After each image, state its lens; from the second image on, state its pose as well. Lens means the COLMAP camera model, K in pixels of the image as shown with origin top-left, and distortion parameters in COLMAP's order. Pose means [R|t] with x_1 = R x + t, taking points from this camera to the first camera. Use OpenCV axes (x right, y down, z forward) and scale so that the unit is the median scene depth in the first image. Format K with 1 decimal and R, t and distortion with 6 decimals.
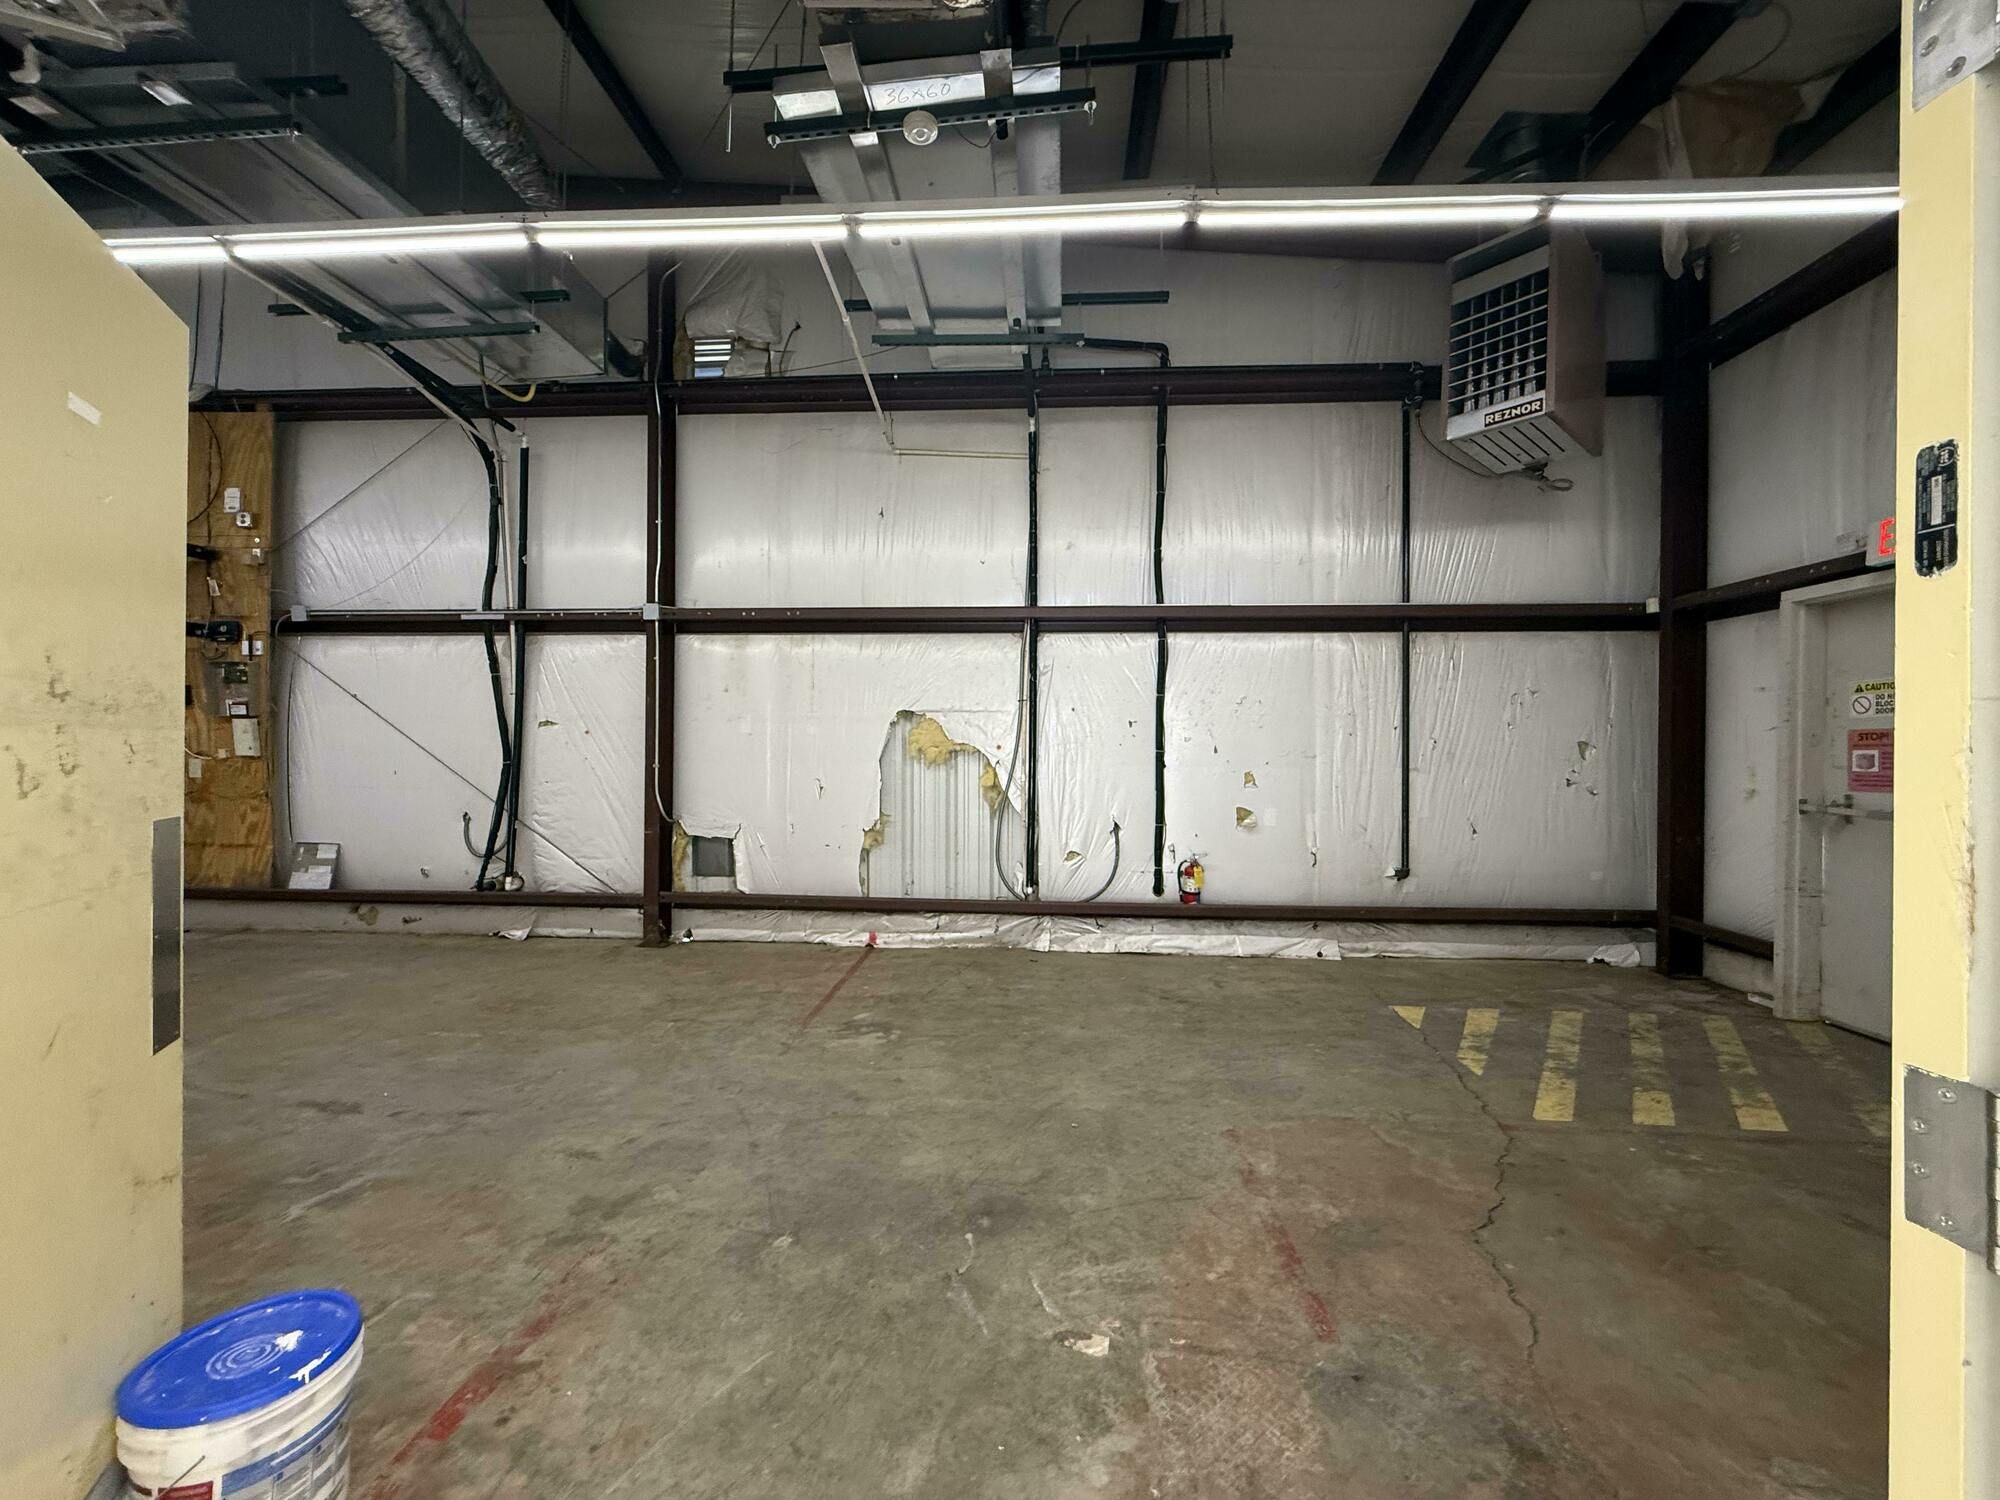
lens RADIAL K [[800.2, 0, 1002.8], [0, 800.2, 751.7], [0, 0, 1]] dist [0.000757, -0.000242]
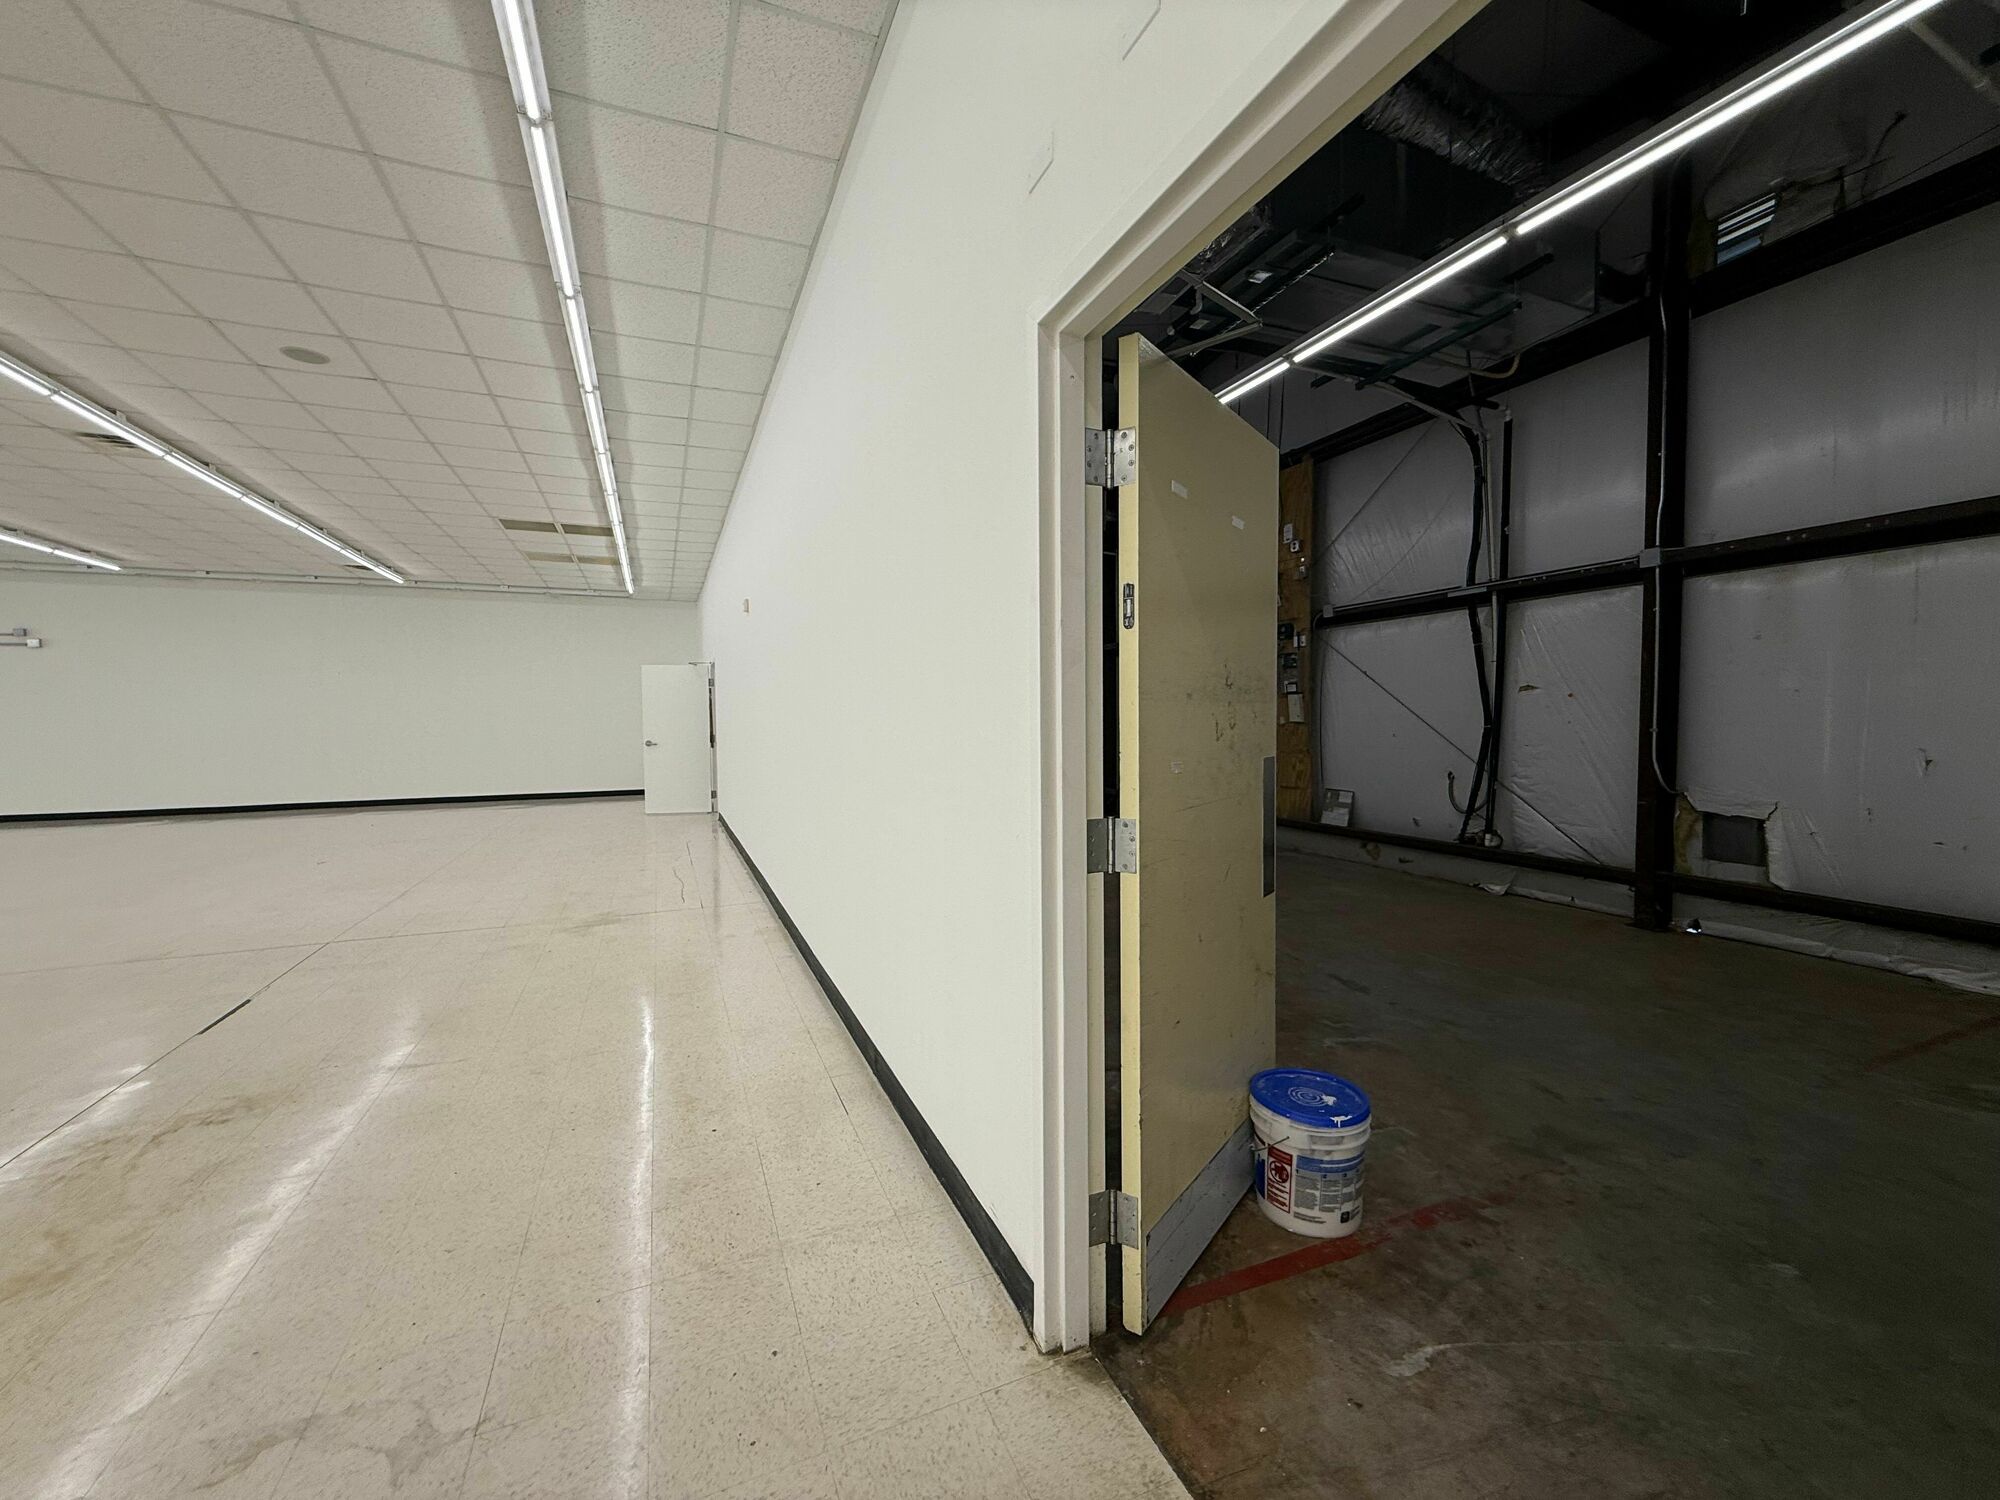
lens RADIAL K [[800.2, 0, 988.7], [0, 800.2, 751.5], [0, 0, 1]] dist [0.000757, -0.000242]
pose [[0.437466, 0.026619, -0.898841, 0.062139], [0.011035, 0.999328, 0.034965, 0.002928], [0.899167, -0.025215, 0.436878, -0.081222]]
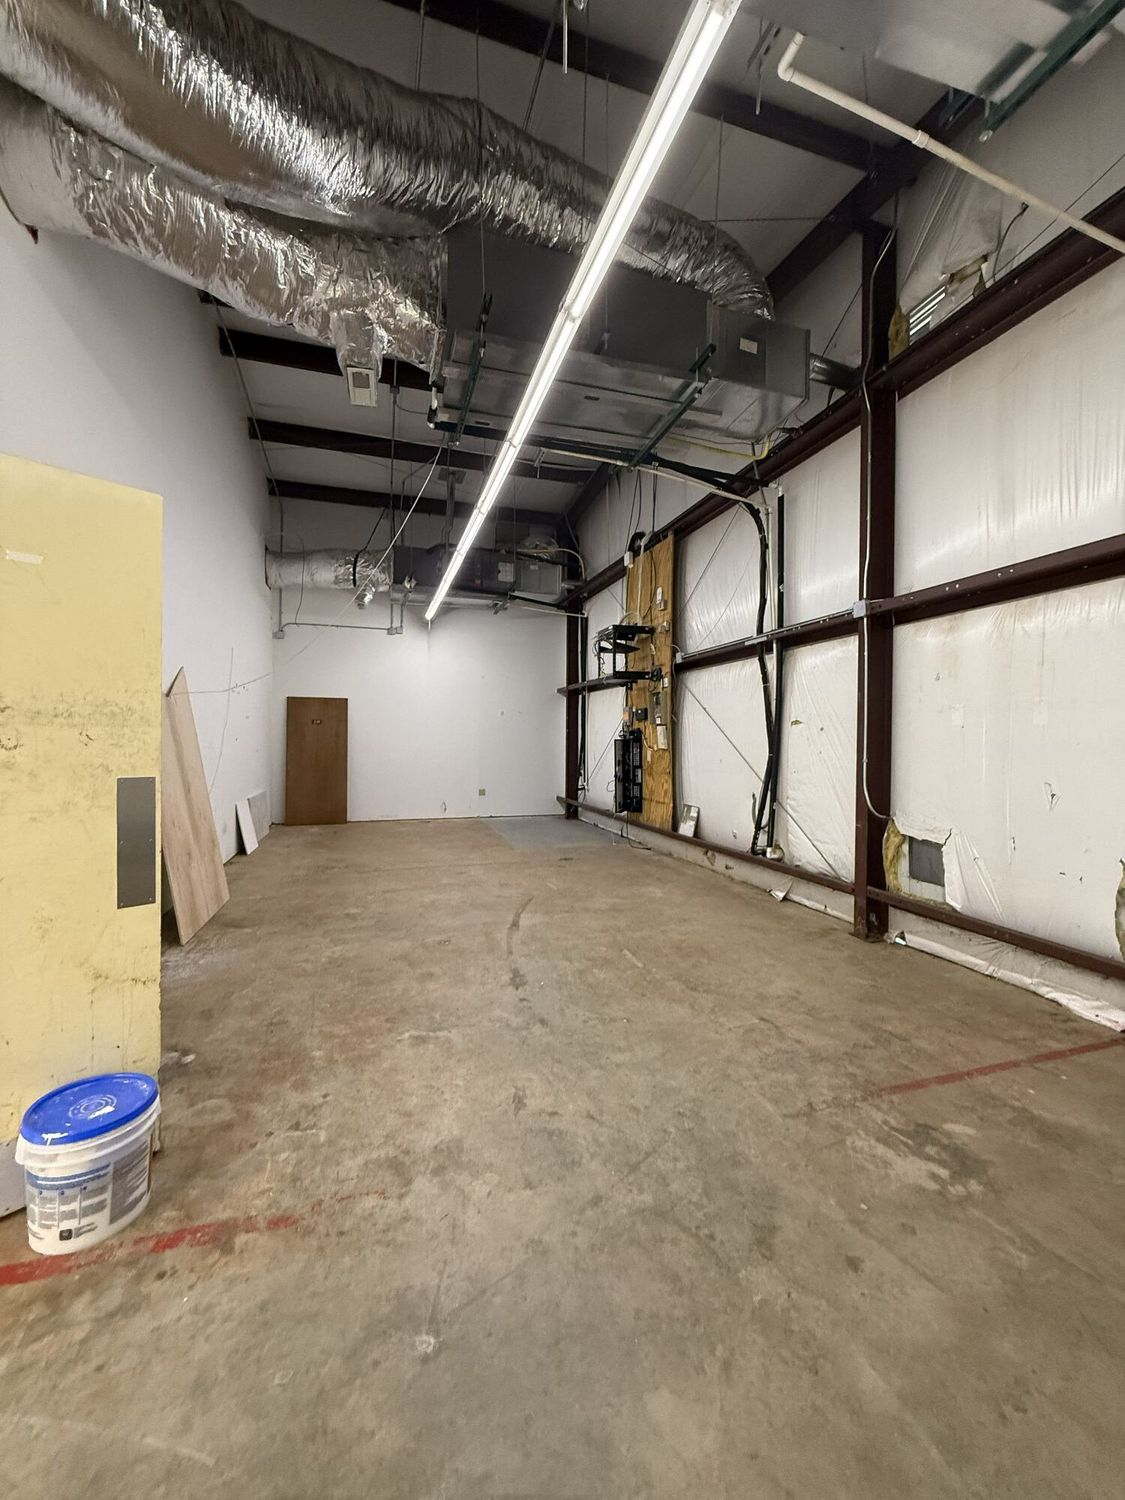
lens RADIAL K [[600.1, 0, 558.7], [0, 600.1, 747.5], [0, 0, 1]] dist [0.000757, -0.000242]
pose [[0.353519, 0.003883, -0.935419, 0.180711], [-0.006522, 0.999977, 0.001686, 0.003212], [0.935405, 0.005505, 0.353536, 0.482105]]
